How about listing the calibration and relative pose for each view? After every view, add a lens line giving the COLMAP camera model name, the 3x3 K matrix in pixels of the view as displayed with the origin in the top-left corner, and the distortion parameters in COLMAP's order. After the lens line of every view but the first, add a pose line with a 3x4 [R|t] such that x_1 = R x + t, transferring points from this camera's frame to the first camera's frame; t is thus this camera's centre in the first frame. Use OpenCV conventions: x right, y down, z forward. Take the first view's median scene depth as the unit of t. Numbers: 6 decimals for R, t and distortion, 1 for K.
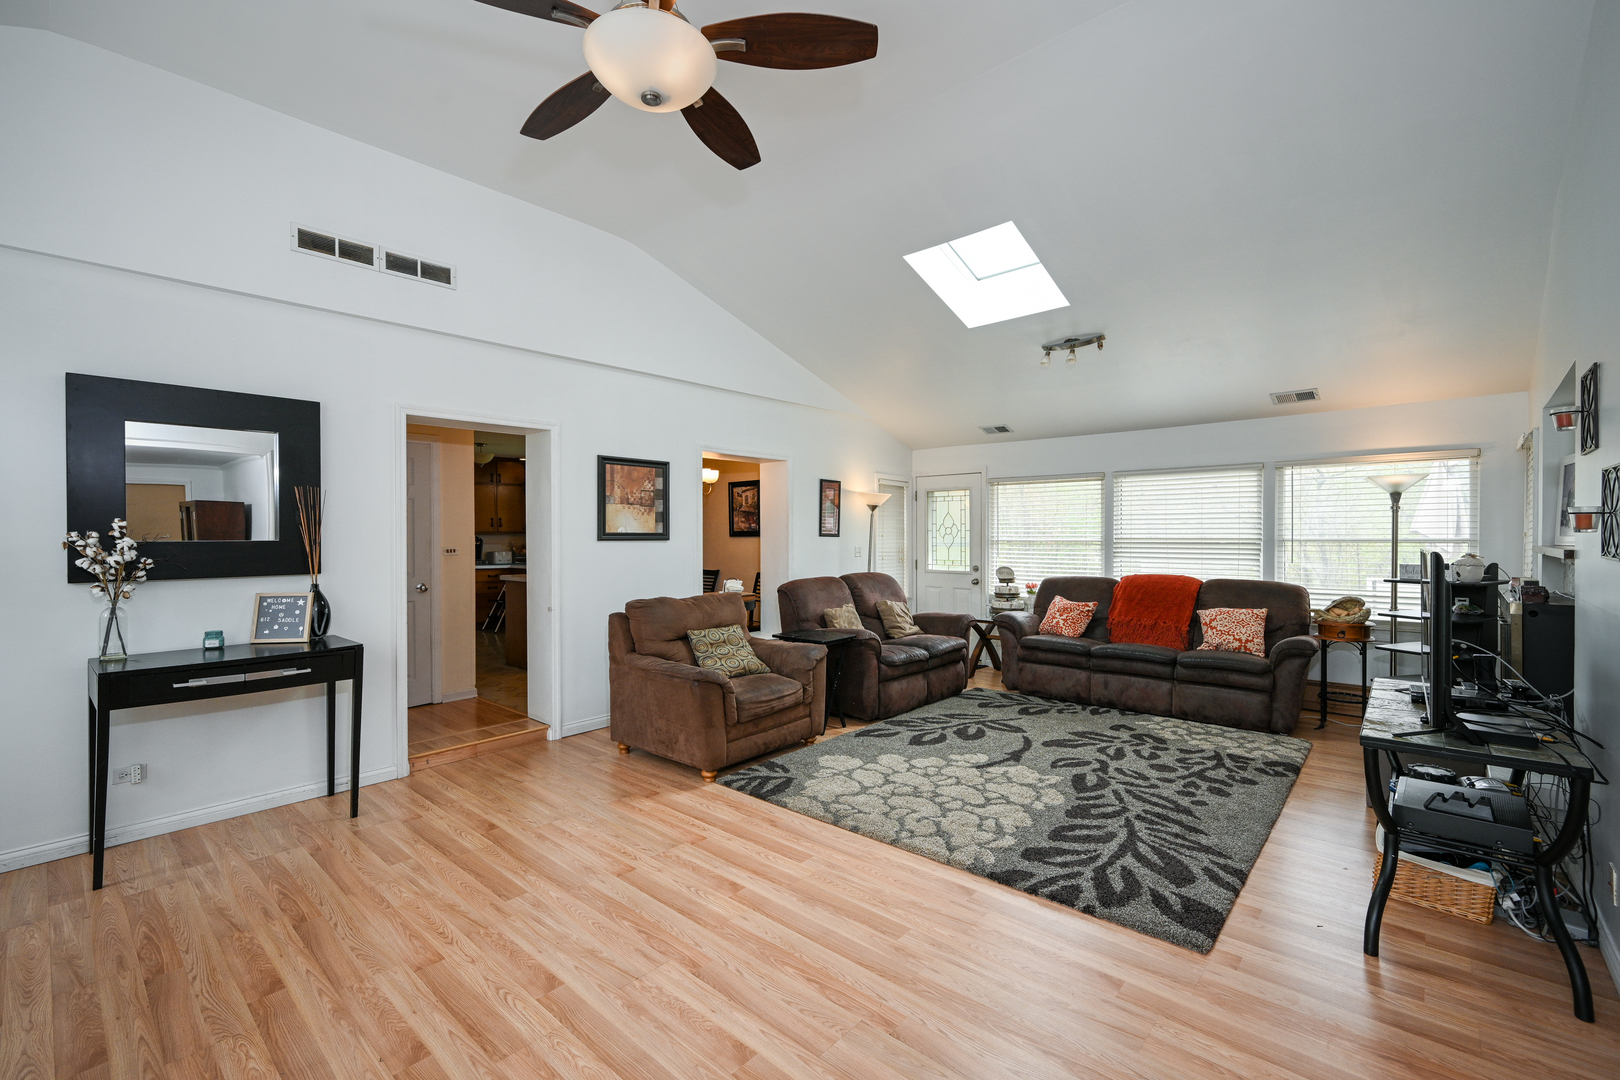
lens RADIAL K [[684.7, 0, 801.8], [0, 684.7, 540.6], [0, 0, 1]] dist [-0.000011, -0.000036]
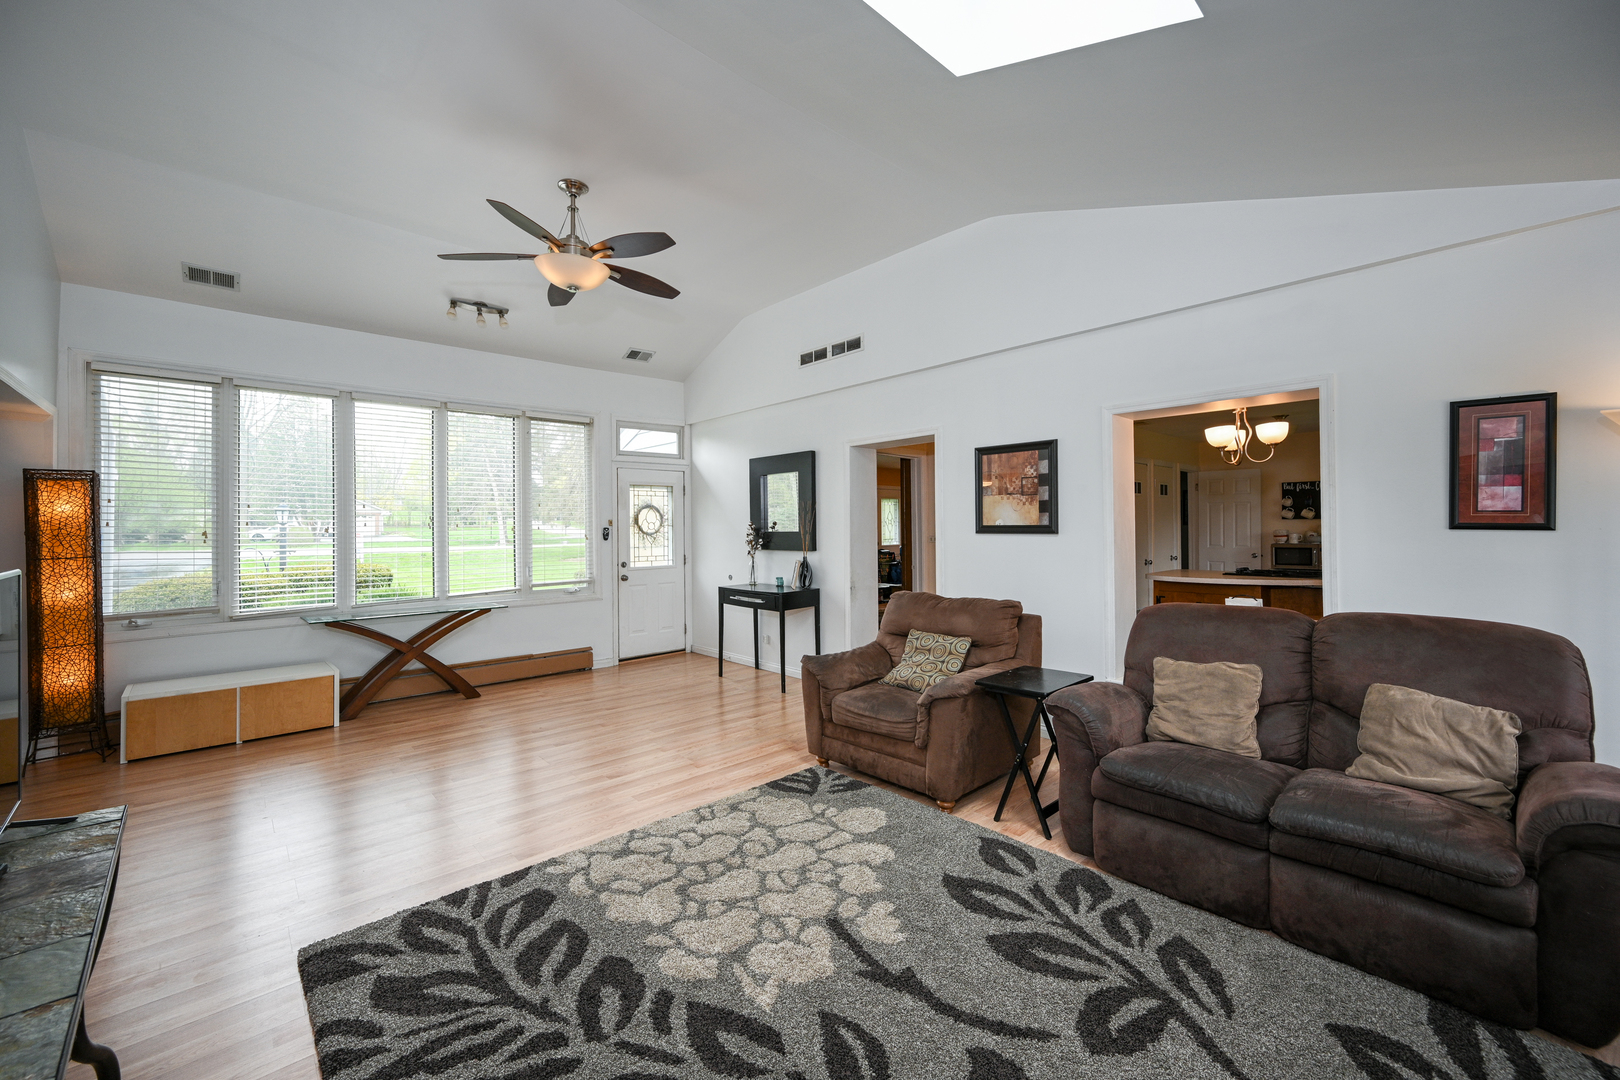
lens RADIAL K [[656.7, 0, 809.1], [0, 656.7, 523.1], [0, 0, 1]] dist [-0.001085, -0.000213]
pose [[-0.095109, -0.000393, -0.995467, 0.831651], [0.002708, 0.999996, -0.000654, -0.018093], [0.995463, -0.002758, -0.095108, 1.033072]]
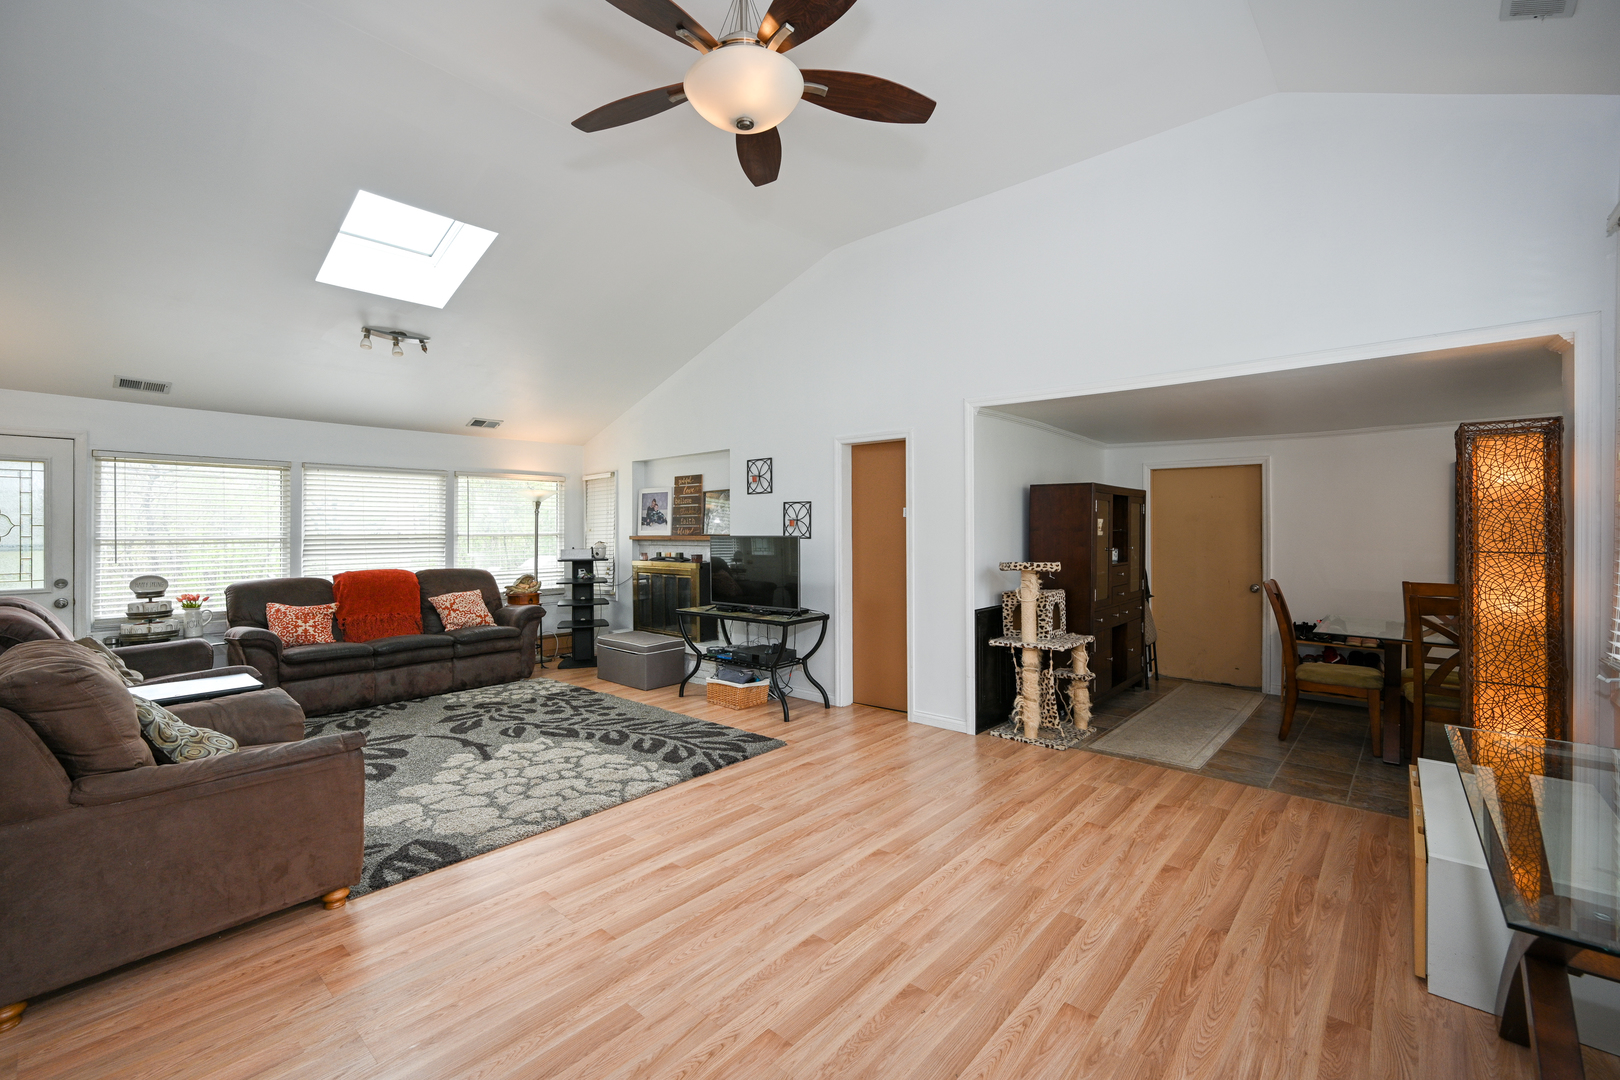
lens RADIAL K [[694.4, 0, 804.2], [0, 694.4, 530.1], [0, 0, 1]] dist [-0.000937, -0.000094]
pose [[-0.003591, 0.001498, 0.999992, -0.766008], [0.014732, 0.999890, -0.001445, 0.001692], [-0.999885, 0.014727, -0.003613, 0.530841]]
